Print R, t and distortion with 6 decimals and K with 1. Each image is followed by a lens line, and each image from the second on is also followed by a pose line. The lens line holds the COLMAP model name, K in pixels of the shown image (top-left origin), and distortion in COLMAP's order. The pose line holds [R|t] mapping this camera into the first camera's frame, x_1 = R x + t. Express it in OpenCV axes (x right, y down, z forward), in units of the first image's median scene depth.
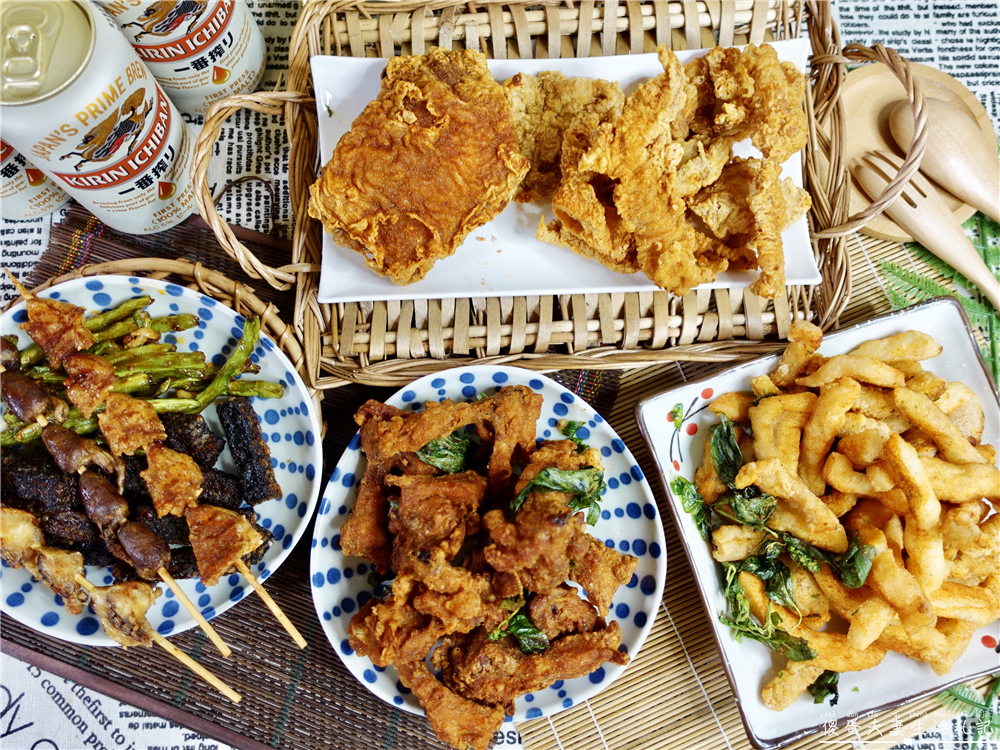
lens RADIAL K [[758.2, 0, 480.0], [0, 758.2, 372.0], [0, 0, 1]] dist [-0.005356, 0.001255]
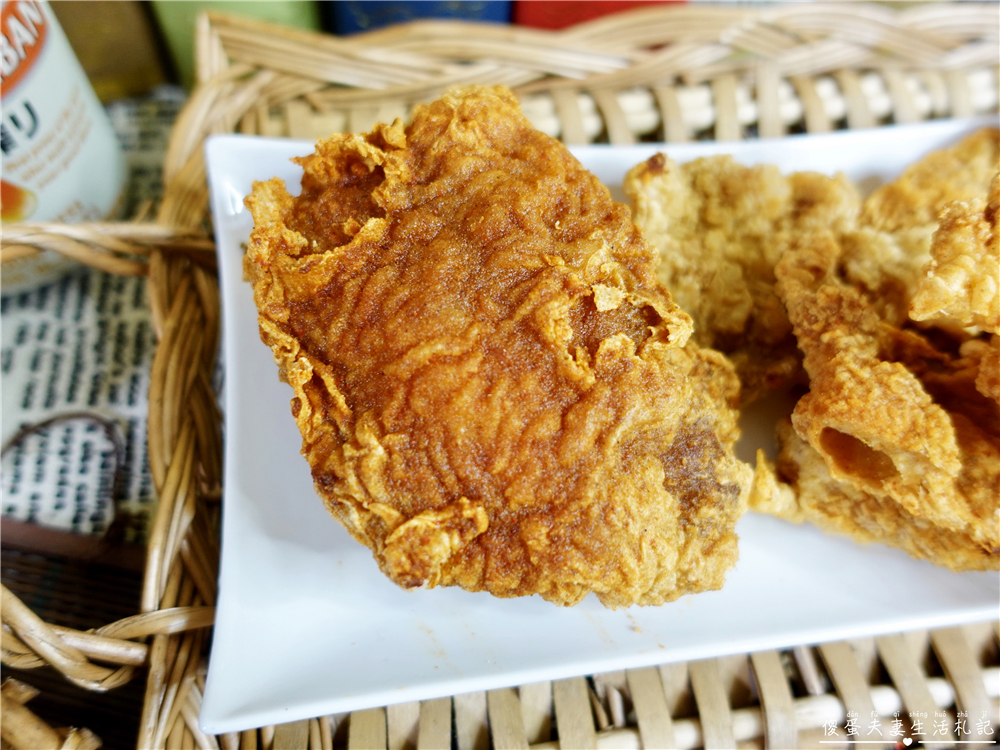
lens RADIAL K [[758.2, 0, 480.0], [0, 758.2, 372.0], [0, 0, 1]] dist [-0.005356, 0.001255]
pose [[0.993969, -0.050359, 0.097418, -0.098375], [0.080459, 0.938490, -0.335801, -0.105271], [-0.074515, 0.341614, 0.936882, 0.537355]]
